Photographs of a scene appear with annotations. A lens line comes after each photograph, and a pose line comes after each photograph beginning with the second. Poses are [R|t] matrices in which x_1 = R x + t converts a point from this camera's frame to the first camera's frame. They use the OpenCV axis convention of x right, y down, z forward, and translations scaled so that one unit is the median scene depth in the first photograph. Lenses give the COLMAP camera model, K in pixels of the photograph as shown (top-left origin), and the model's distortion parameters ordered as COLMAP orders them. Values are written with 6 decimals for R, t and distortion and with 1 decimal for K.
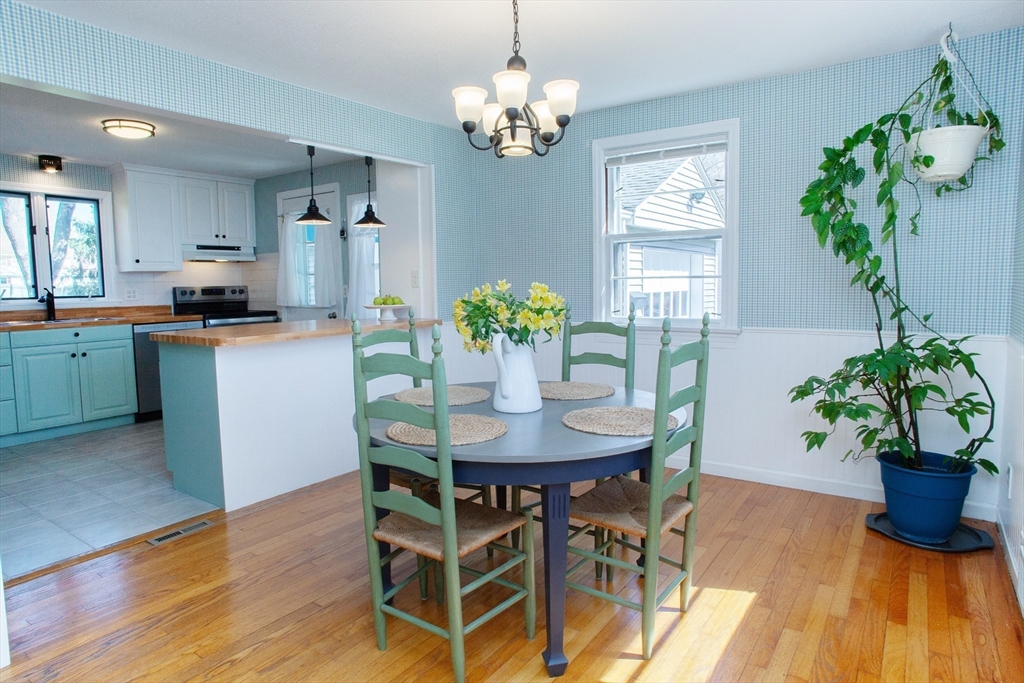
lens RADIAL K [[587.8, 0, 510.1], [0, 587.8, 338.1], [0, 0, 1]] dist [-0.031517, 0.009871]
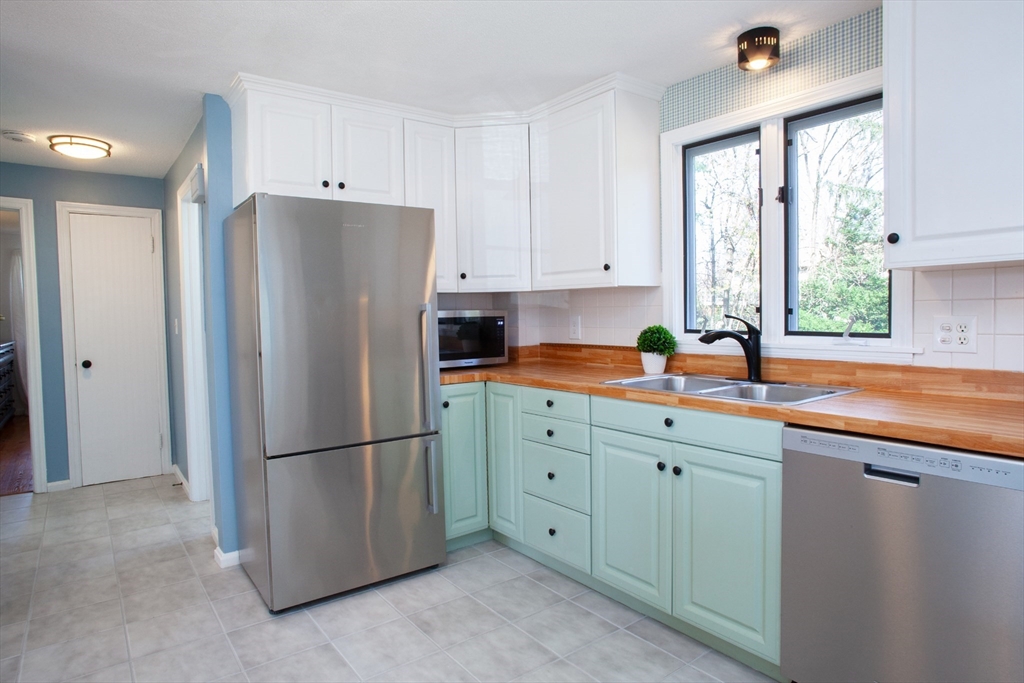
lens RADIAL K [[587.8, 0, 511.3], [0, 587.8, 335.2], [0, 0, 1]] dist [-0.031517, 0.009871]
pose [[-0.300877, 0.056831, -0.951968, -0.247946], [-0.069745, 0.994238, 0.081398, -0.086070], [0.951109, 0.090886, -0.295180, 0.868015]]
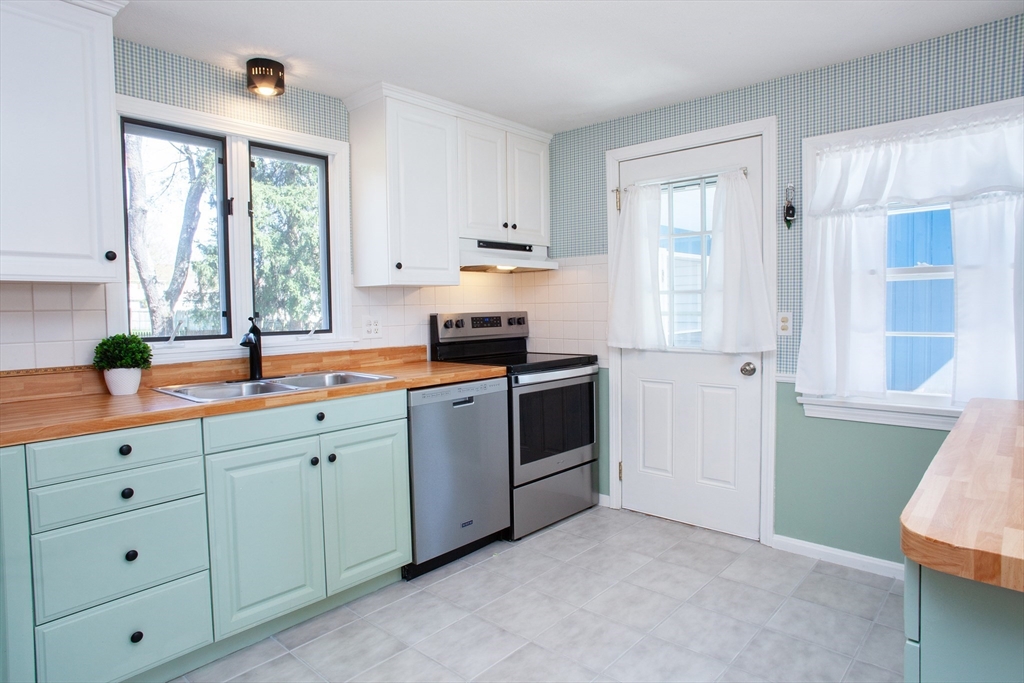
lens RADIAL K [[587.8, 0, 504.4], [0, 587.8, 335.6], [0, 0, 1]] dist [-0.031517, 0.009871]
pose [[0.991185, 0.003615, -0.132437, -0.461237], [-0.009526, 0.998985, -0.044024, -0.044658], [0.132143, 0.044897, 0.990213, 0.468619]]
